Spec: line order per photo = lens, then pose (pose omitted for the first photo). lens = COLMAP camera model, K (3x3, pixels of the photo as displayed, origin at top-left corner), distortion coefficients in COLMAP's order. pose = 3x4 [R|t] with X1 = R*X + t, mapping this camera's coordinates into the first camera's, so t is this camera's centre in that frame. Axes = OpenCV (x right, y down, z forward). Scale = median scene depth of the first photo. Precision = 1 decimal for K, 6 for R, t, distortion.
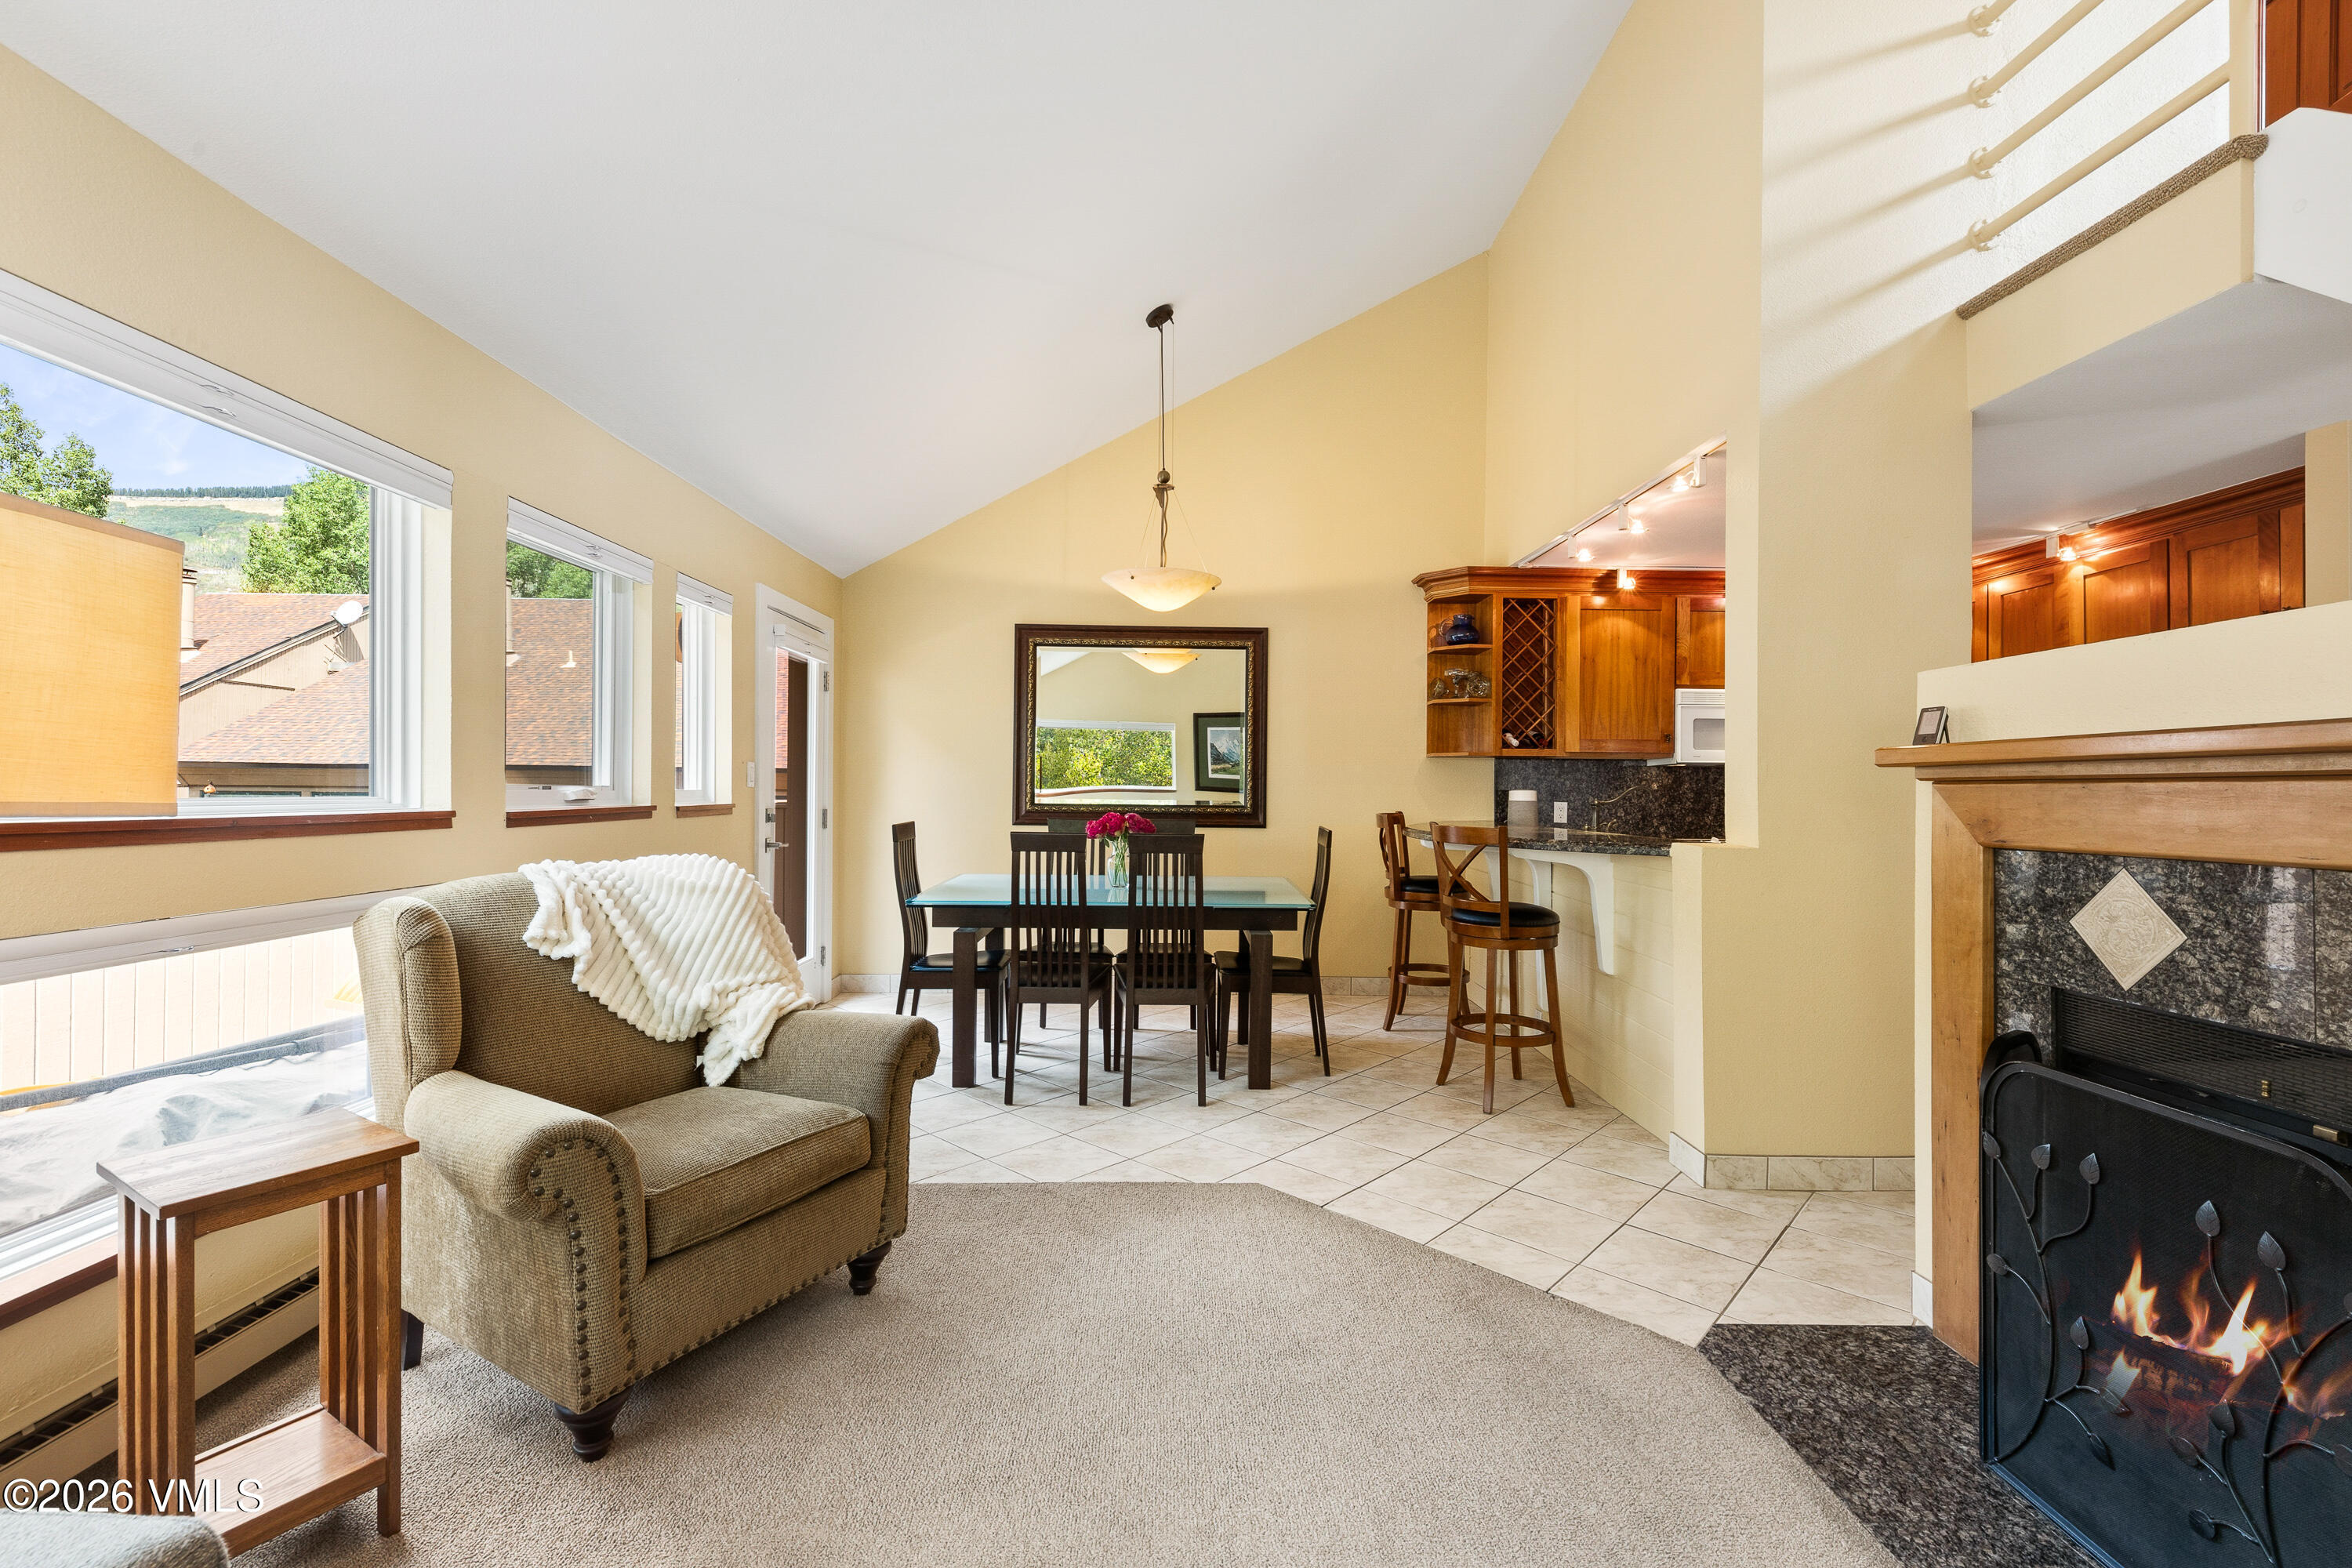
lens RADIAL K [[977.5, 0, 1182.9], [0, 977.5, 785.1], [0, 0, 1]] dist [0.016518, -0.008746]
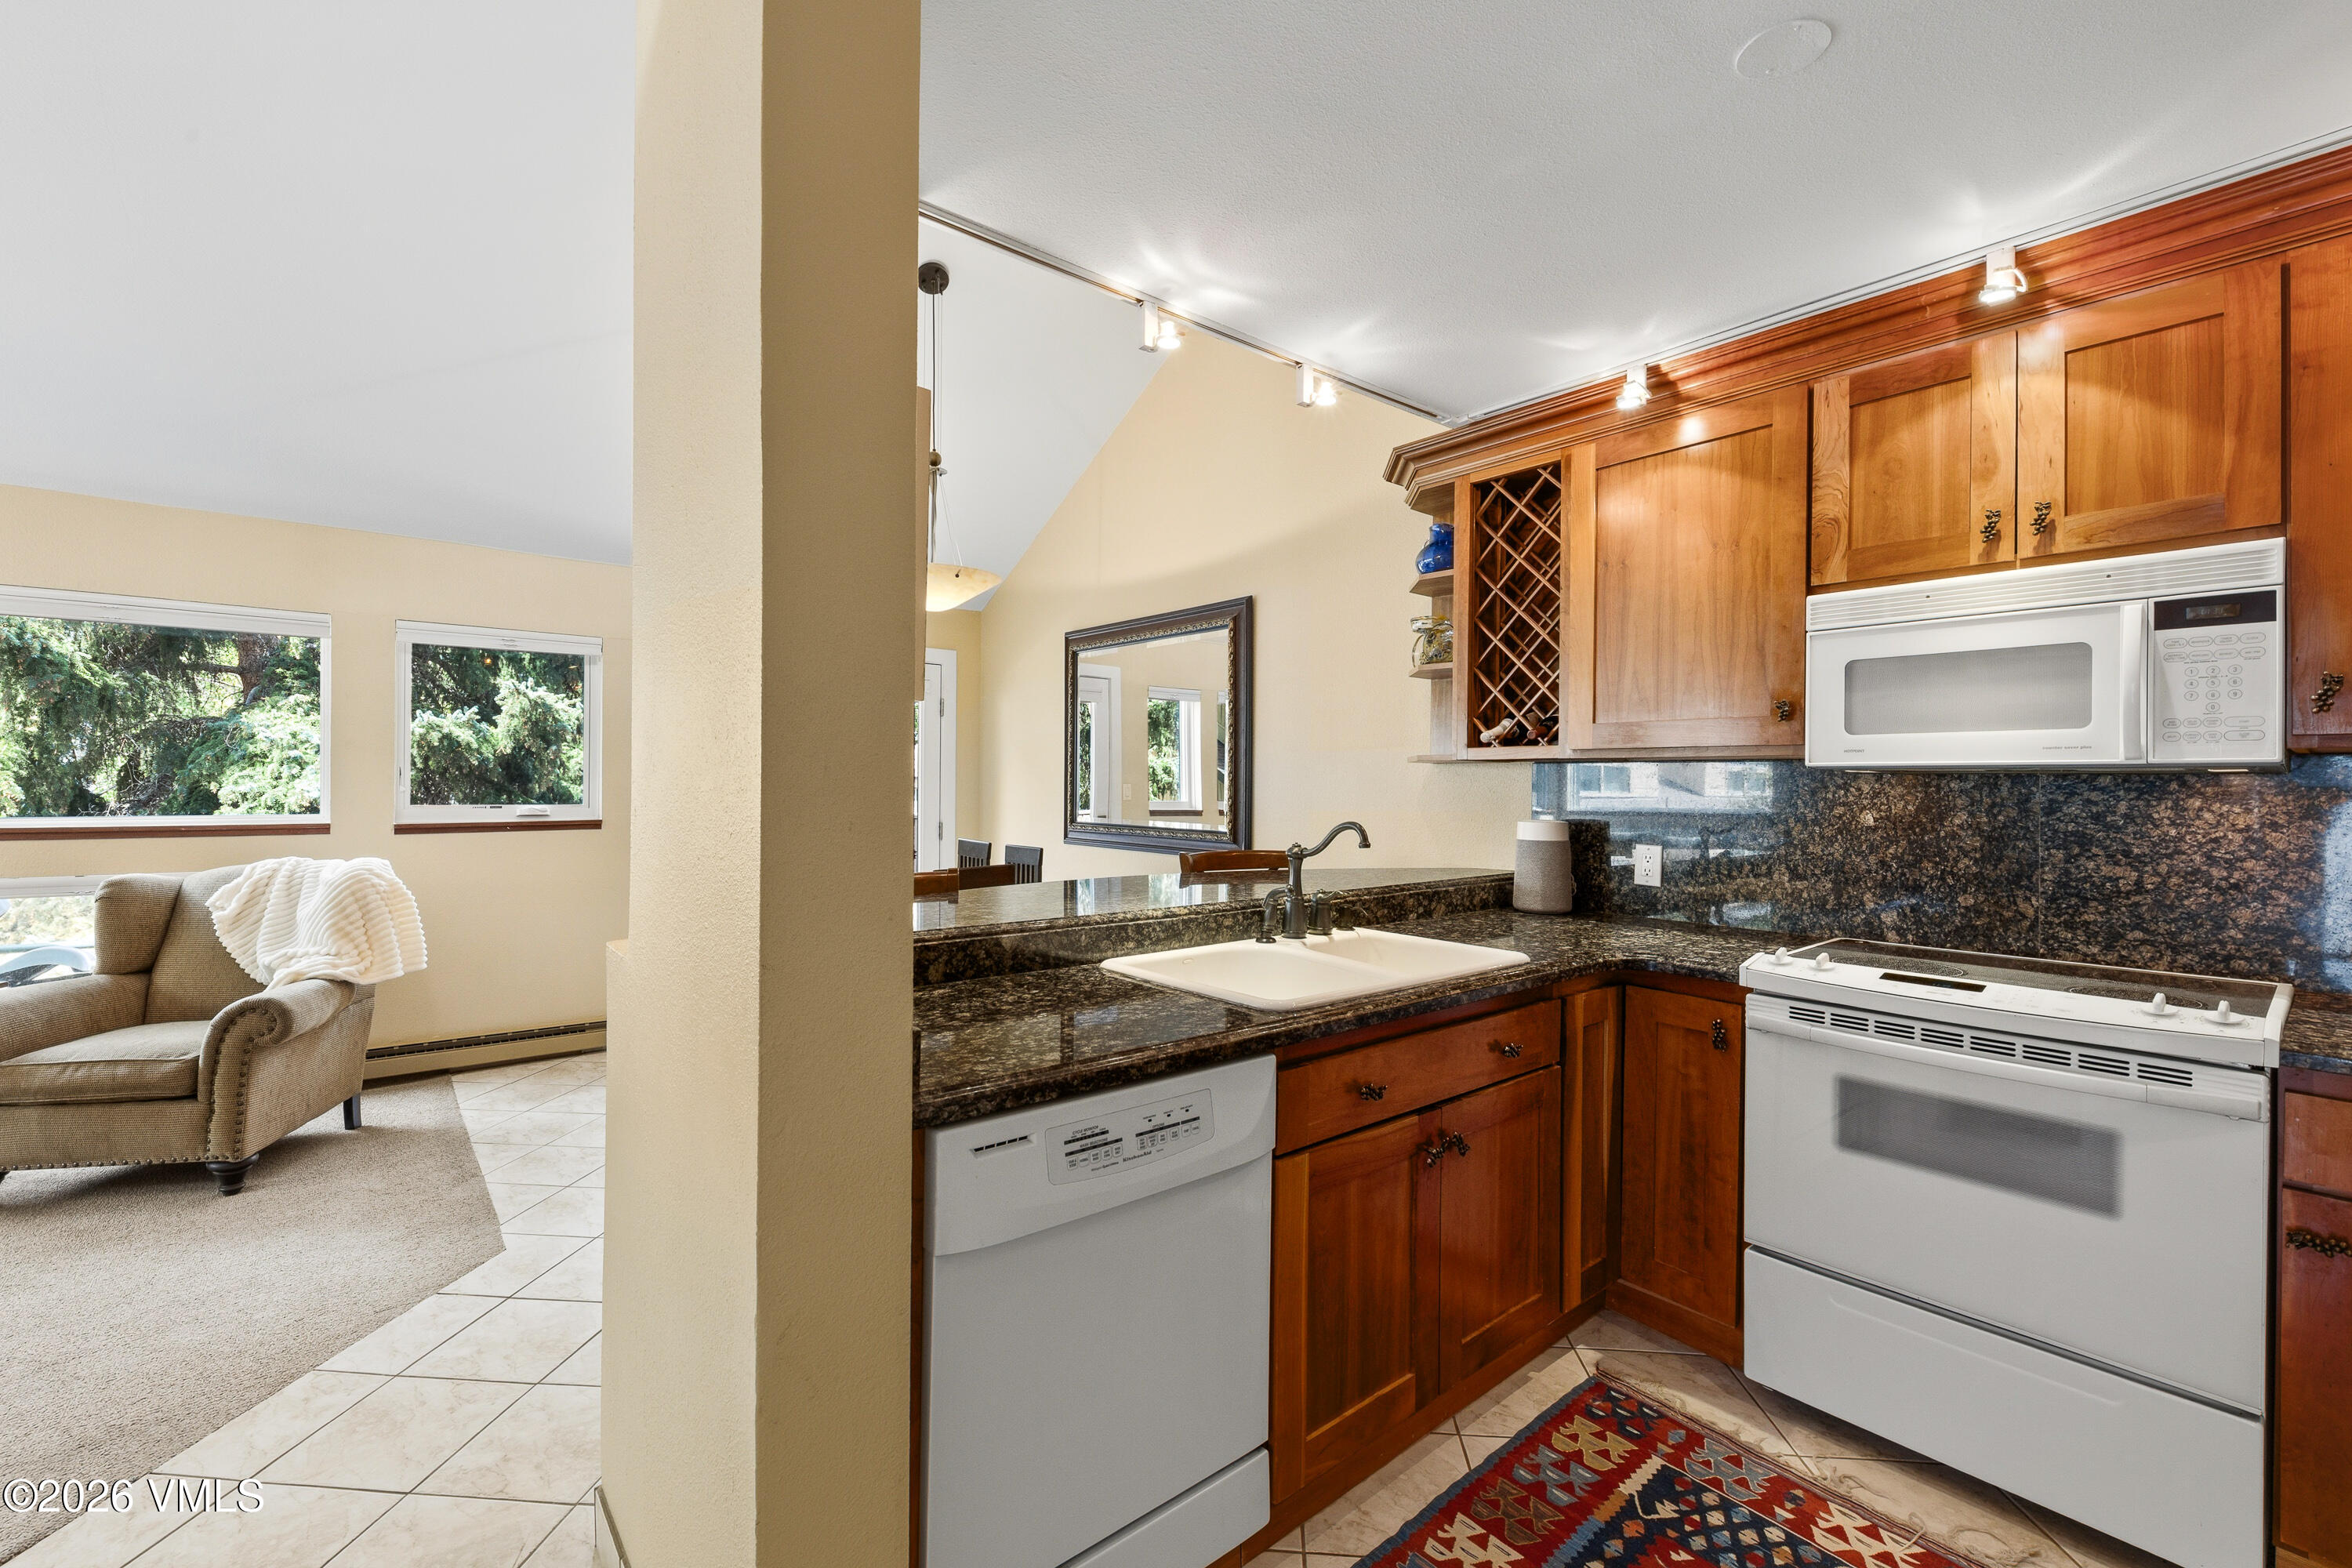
lens RADIAL K [[977.5, 0, 1182.9], [0, 977.5, 785.1], [0, 0, 1]] dist [0.016518, -0.008746]
pose [[0.627703, -0.003147, -0.778446, 0.813927], [0.001995, 0.999995, -0.002434, -0.017149], [0.778450, -0.000025, 0.627706, 0.623853]]
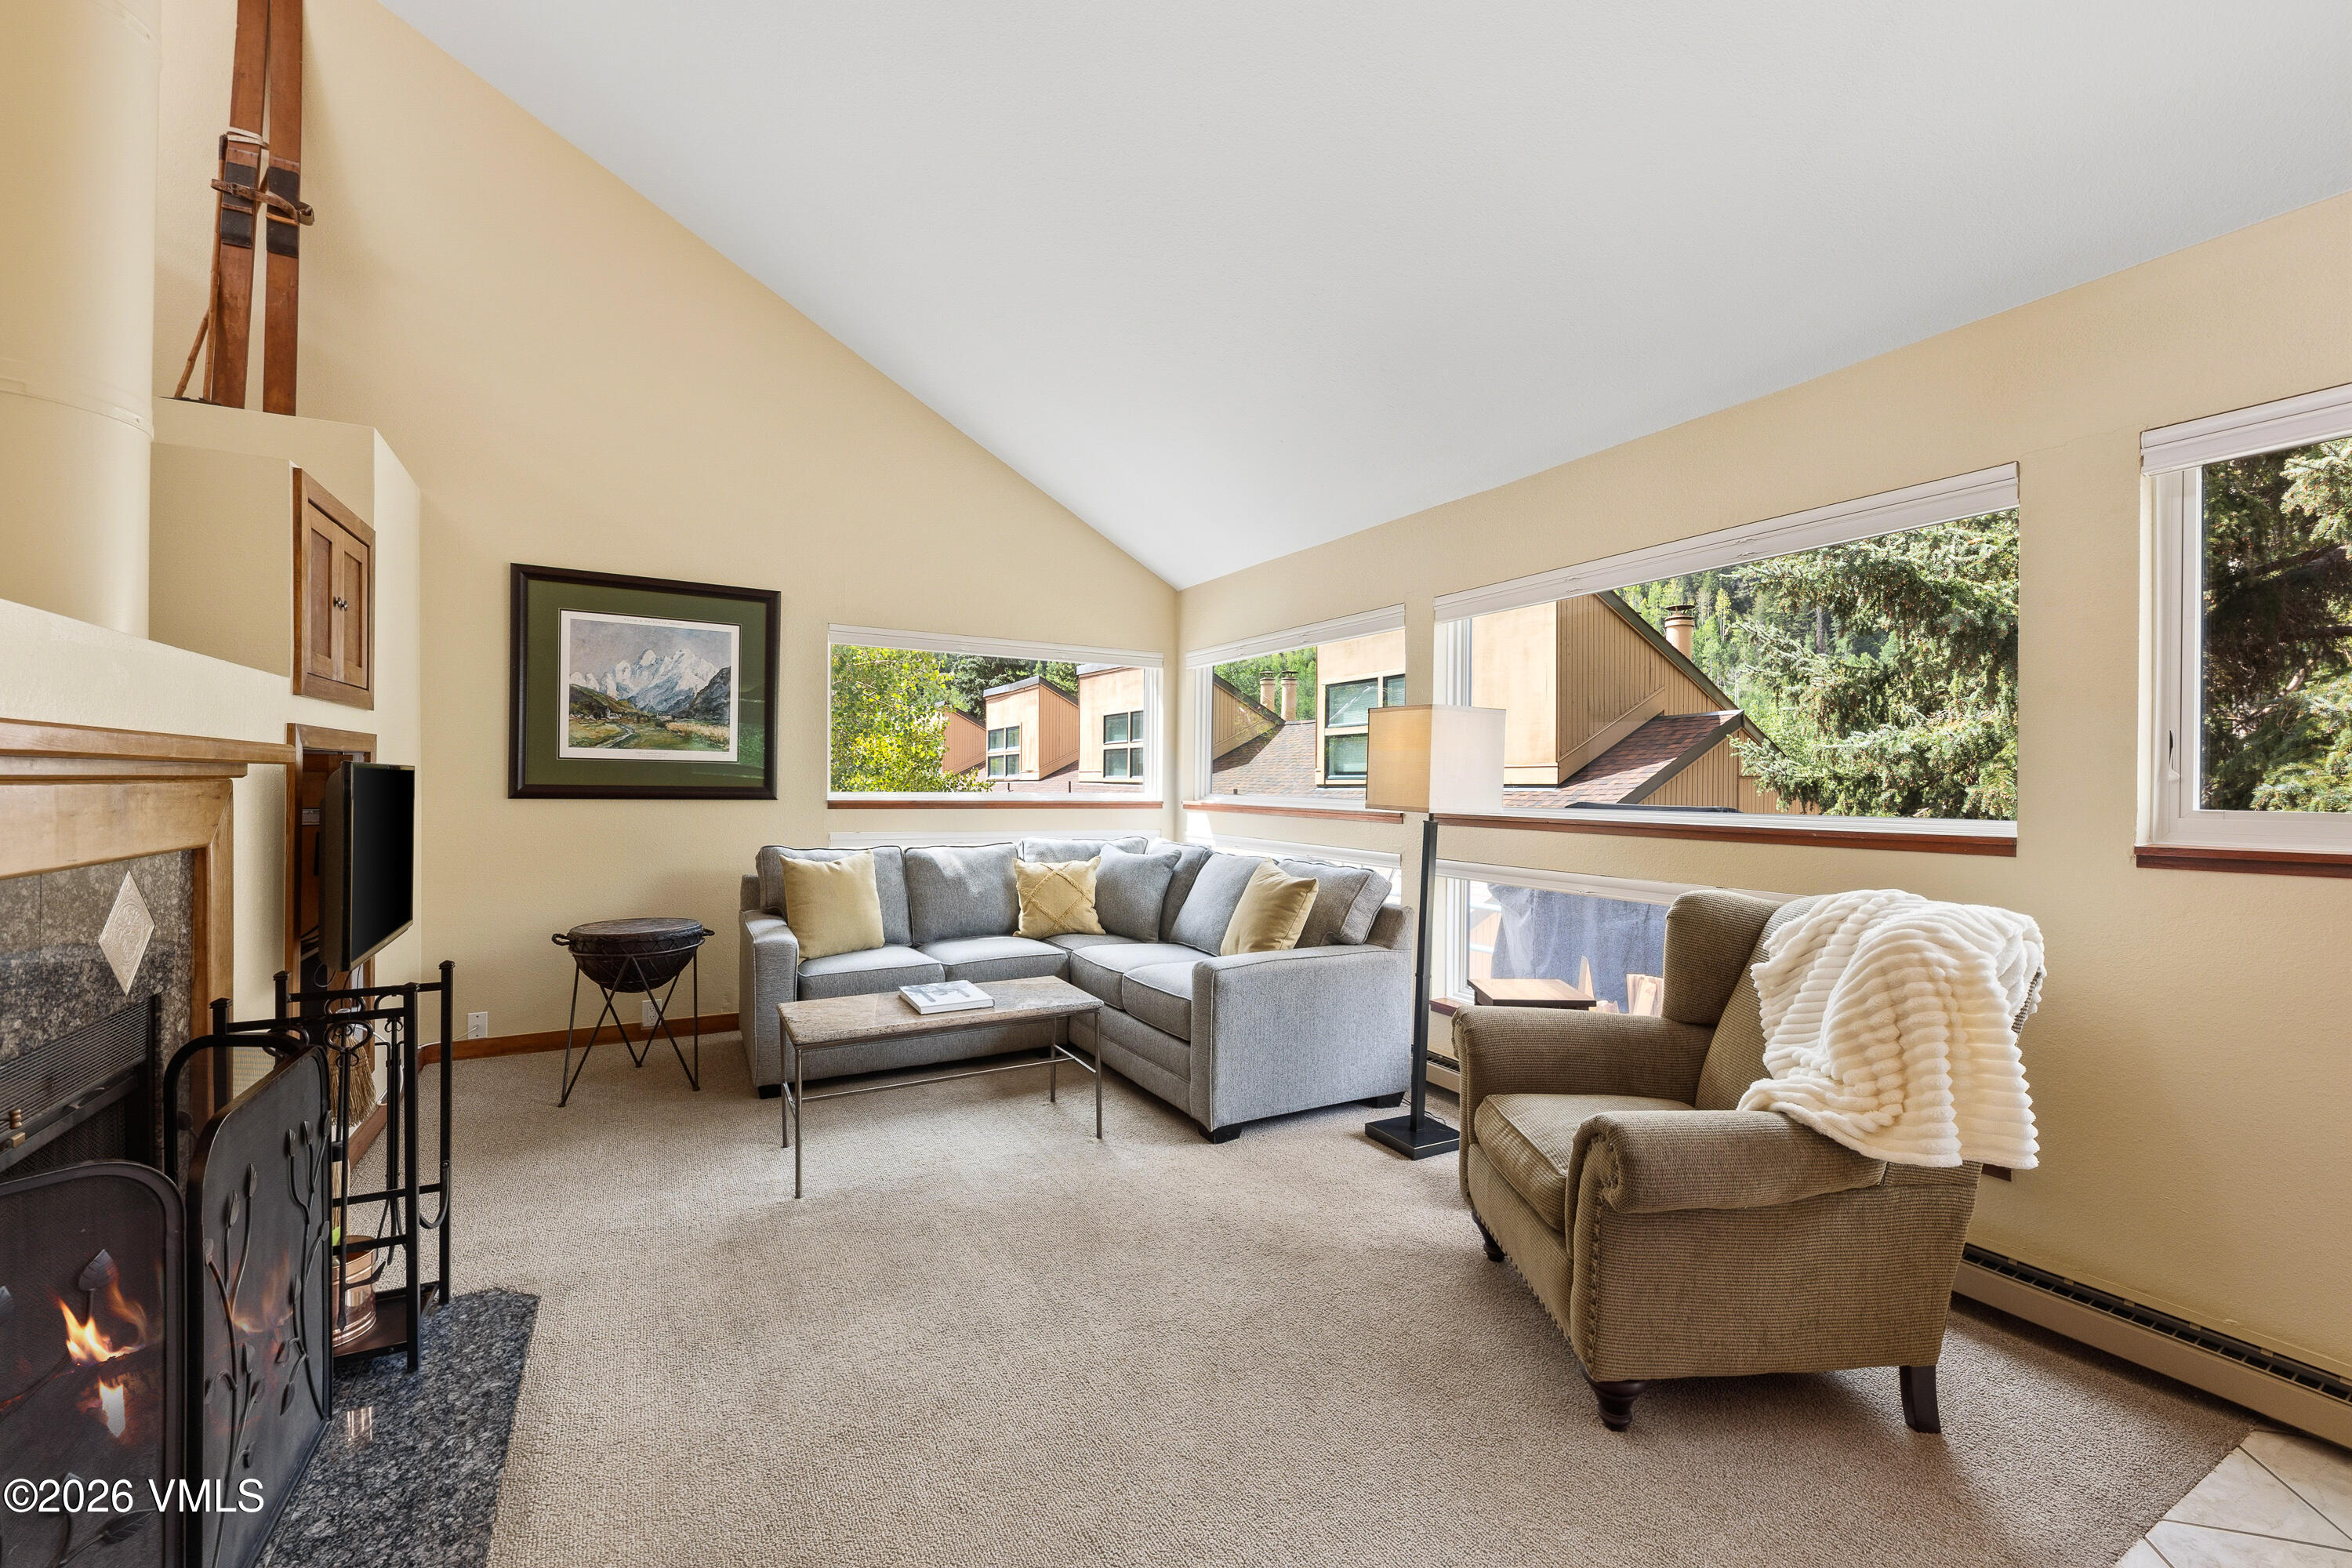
lens RADIAL K [[959.3, 0, 1176.0], [0, 959.3, 784.0], [0, 0, 1]] dist [0.008557, -0.000288]
pose [[-0.882933, -0.015369, -0.469247, 0.204824], [-0.011834, 0.999875, -0.010482, -0.002756], [0.469350, -0.003702, -0.883005, 0.823448]]
